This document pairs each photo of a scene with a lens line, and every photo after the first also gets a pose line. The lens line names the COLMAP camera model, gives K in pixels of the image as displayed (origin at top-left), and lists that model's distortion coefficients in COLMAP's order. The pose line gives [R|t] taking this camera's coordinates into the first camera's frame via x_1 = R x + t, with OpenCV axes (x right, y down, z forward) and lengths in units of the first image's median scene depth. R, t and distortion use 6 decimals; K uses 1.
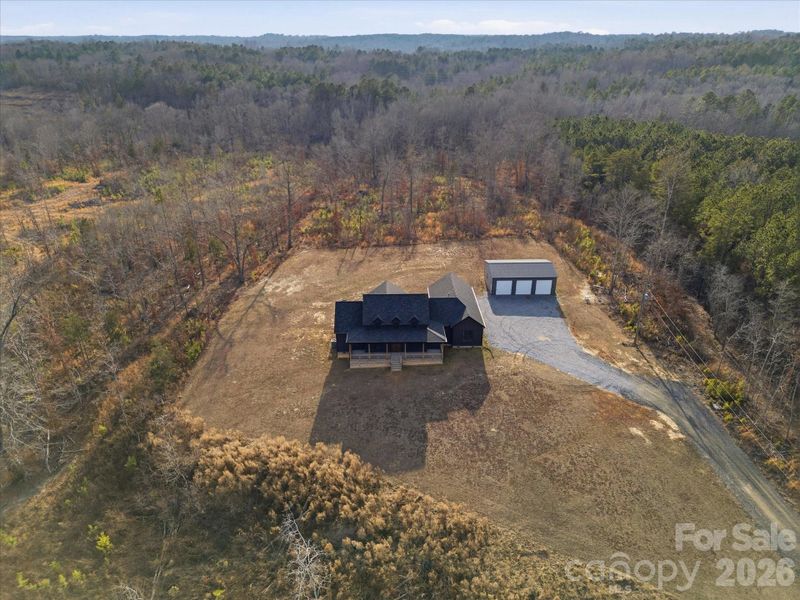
lens RADIAL K [[406.9, 0, 400.0], [0, 406.9, 300.0], [0, 0, 1]] dist [0.002868, -0.002210]
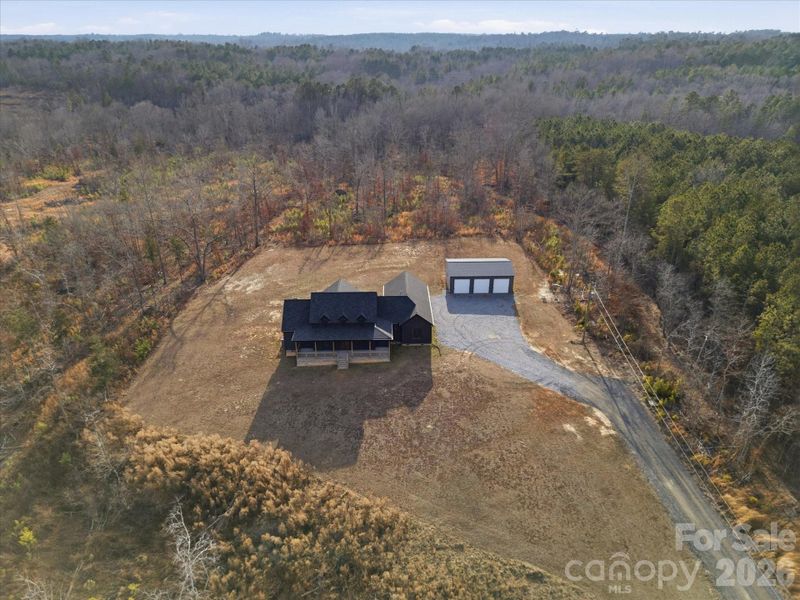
lens RADIAL K [[406.9, 0, 400.0], [0, 406.9, 300.0], [0, 0, 1]] dist [0.002868, -0.002210]
pose [[0.999996, -0.000124, 0.002861, 0.111122], [0.000120, 0.999999, 0.001499, 0.002519], [-0.002862, -0.001499, 0.999995, -0.006741]]
